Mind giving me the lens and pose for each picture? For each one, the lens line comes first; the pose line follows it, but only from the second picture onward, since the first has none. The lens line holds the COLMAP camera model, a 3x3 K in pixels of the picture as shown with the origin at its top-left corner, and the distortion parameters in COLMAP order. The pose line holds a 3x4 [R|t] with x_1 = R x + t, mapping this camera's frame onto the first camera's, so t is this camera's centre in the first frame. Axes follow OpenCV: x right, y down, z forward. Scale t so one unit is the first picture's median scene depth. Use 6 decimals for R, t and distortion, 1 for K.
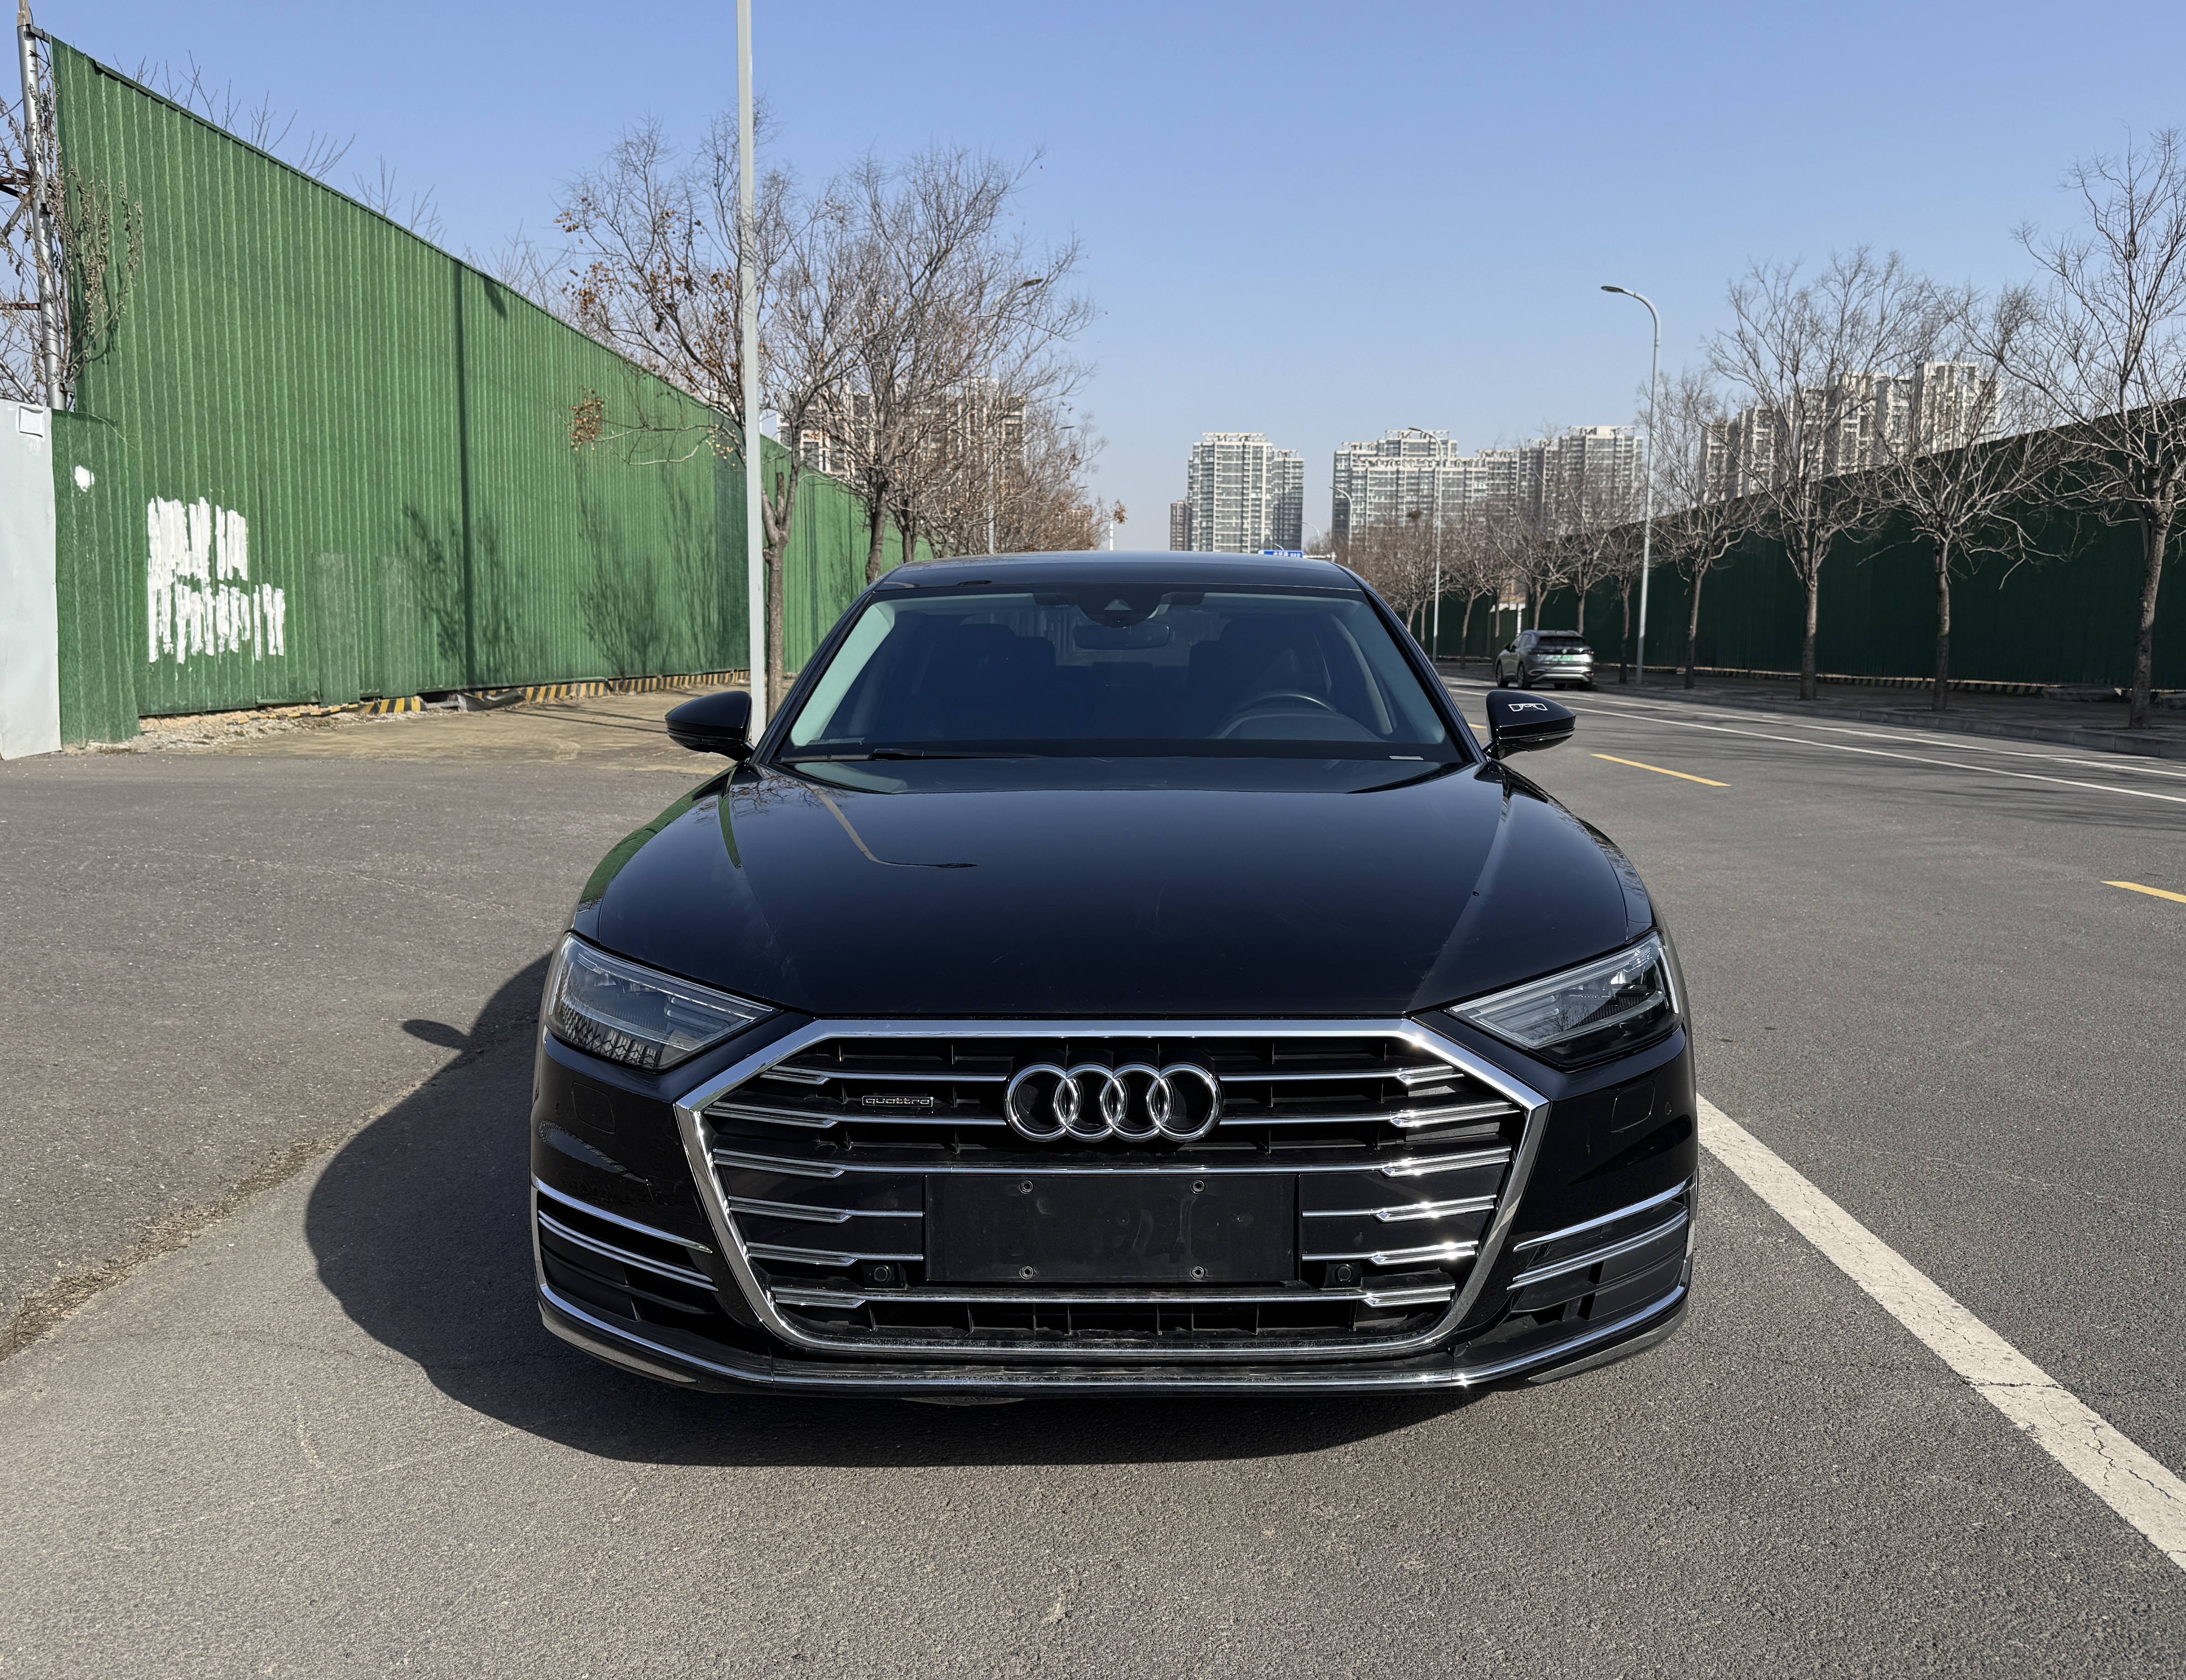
lens RADIAL K [[1842.7, 0, 1093.0], [0, 1842.7, 840.0], [0, 0, 1]] dist [0.001677, -0.000456]
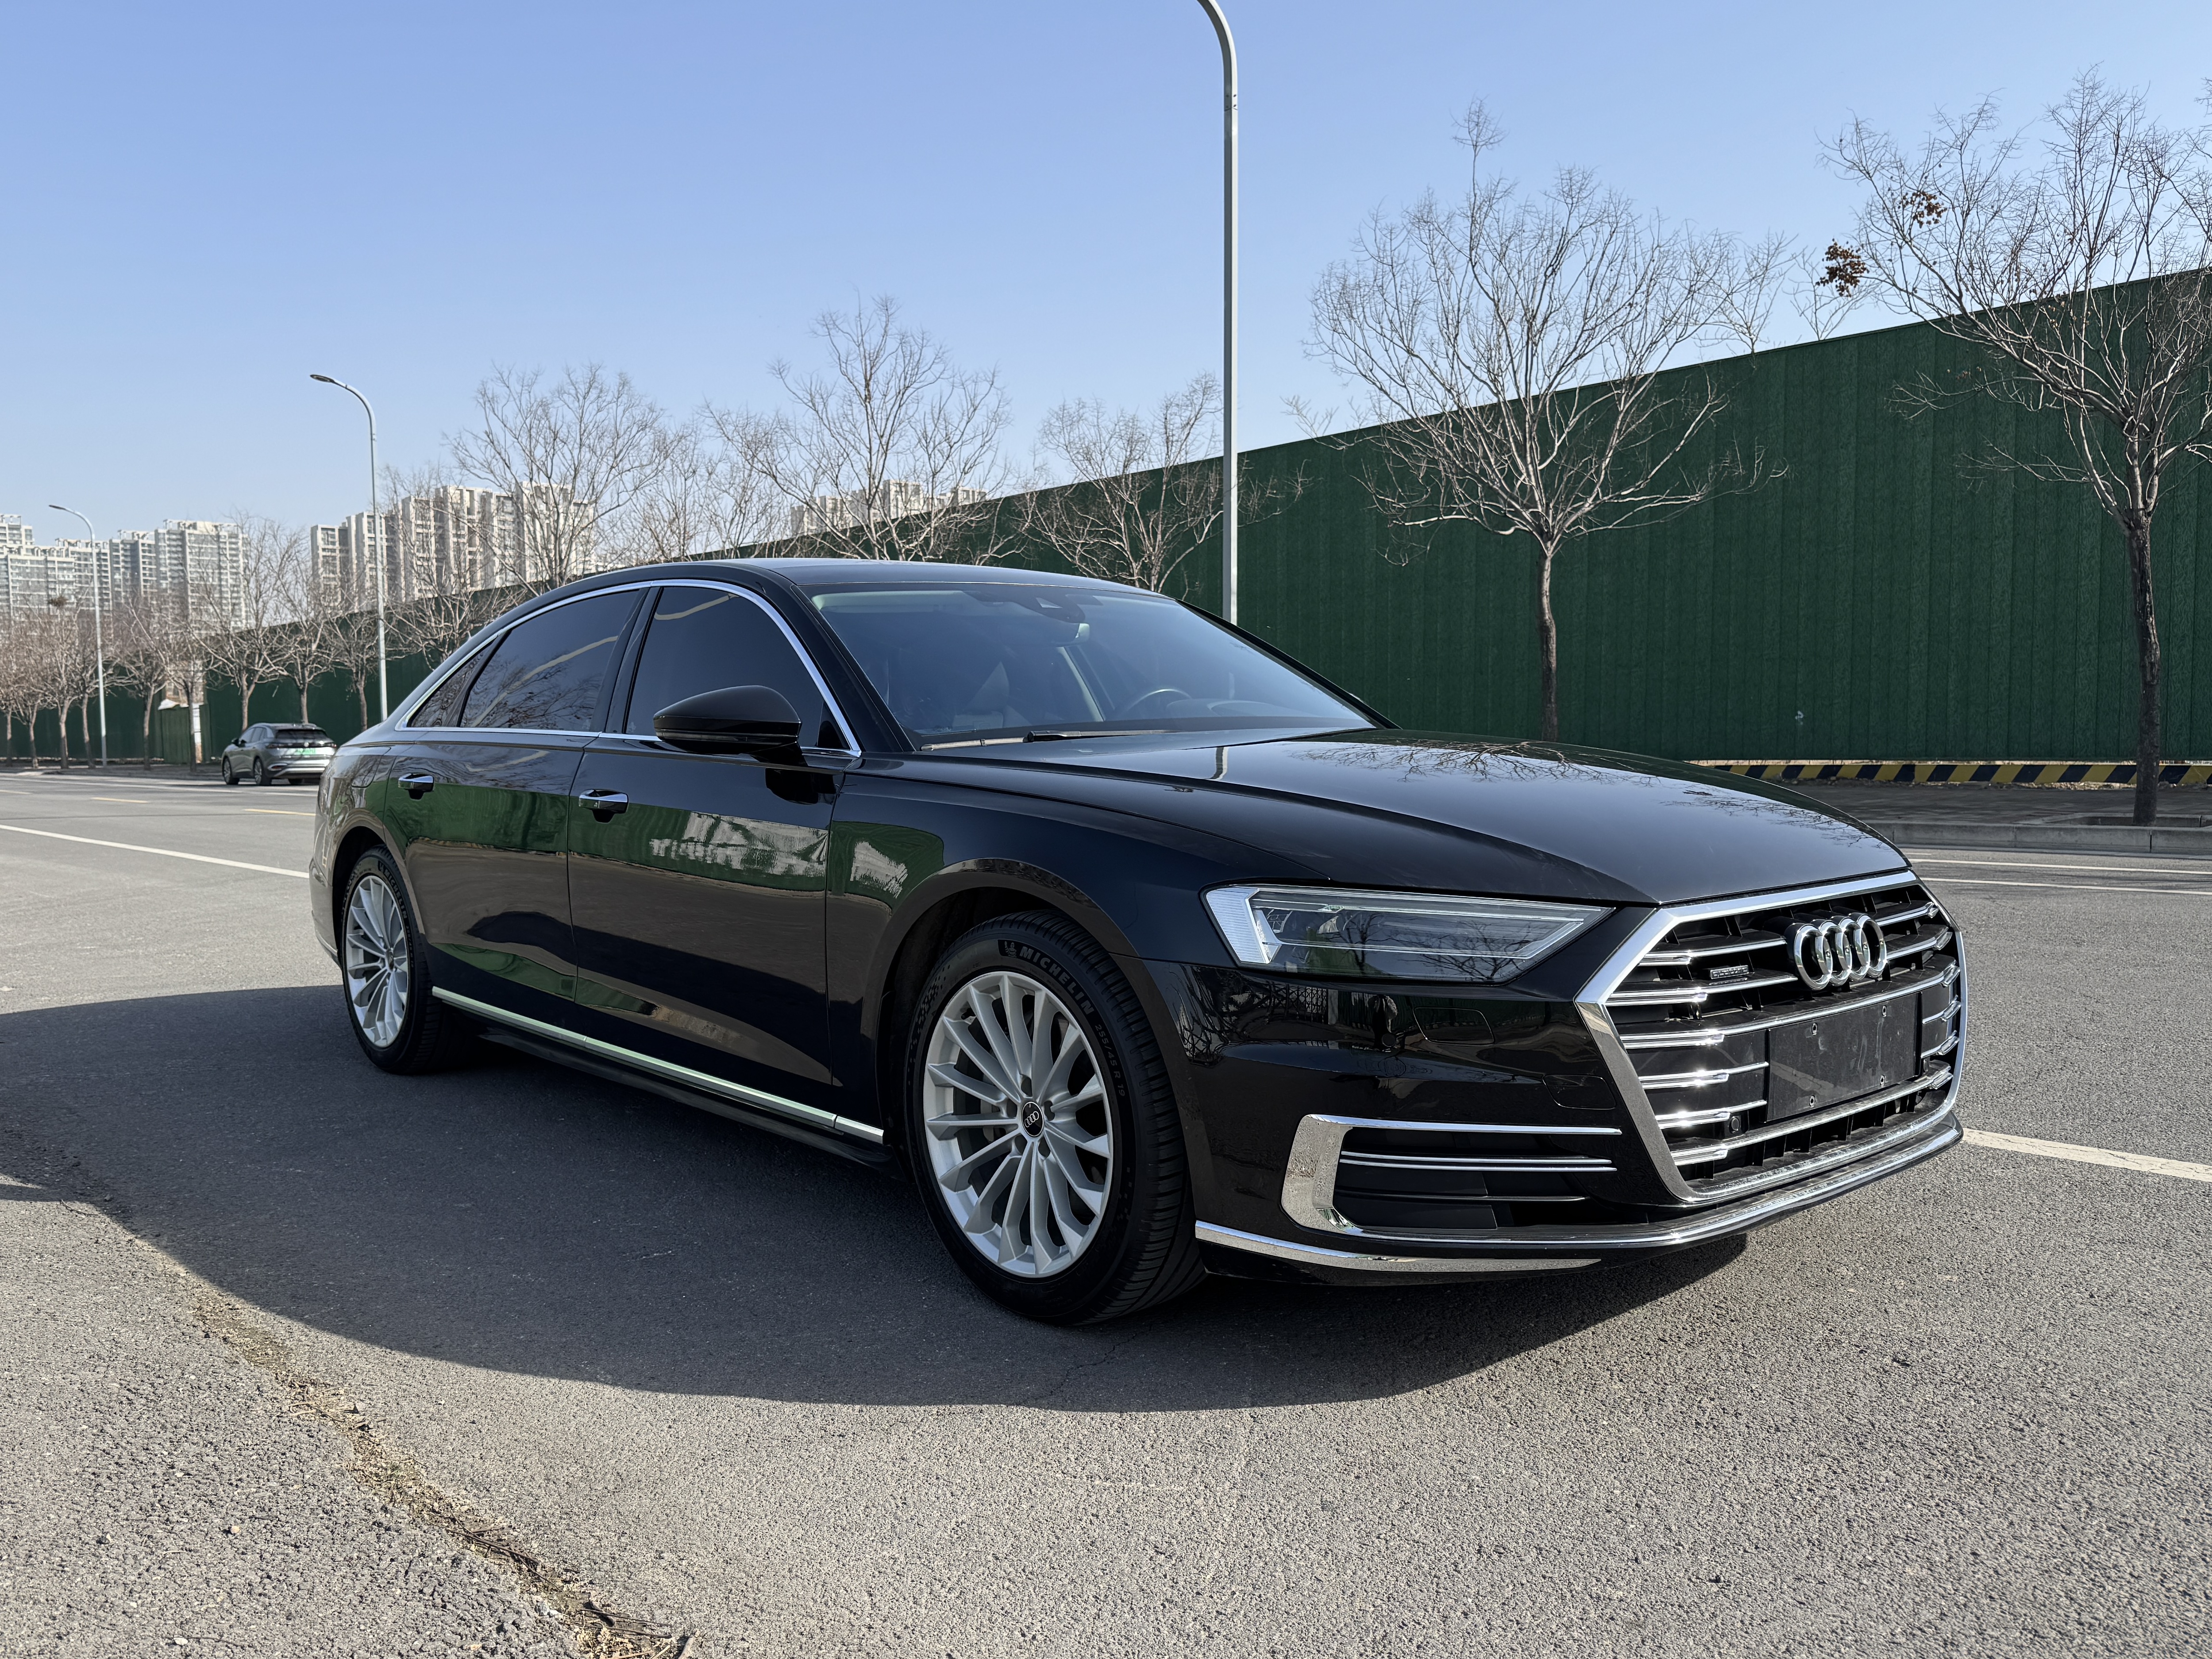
lens RADIAL K [[1785.7, 0, 1106.0], [0, 1785.7, 829.5], [0, 0, 1]] dist [0.047578, -0.014097]
pose [[0.765475, -0.055478, 0.641070, -0.538688], [0.090872, 0.995612, -0.022347, 0.020452], [-0.637017, 0.075361, 0.767157, 0.180665]]
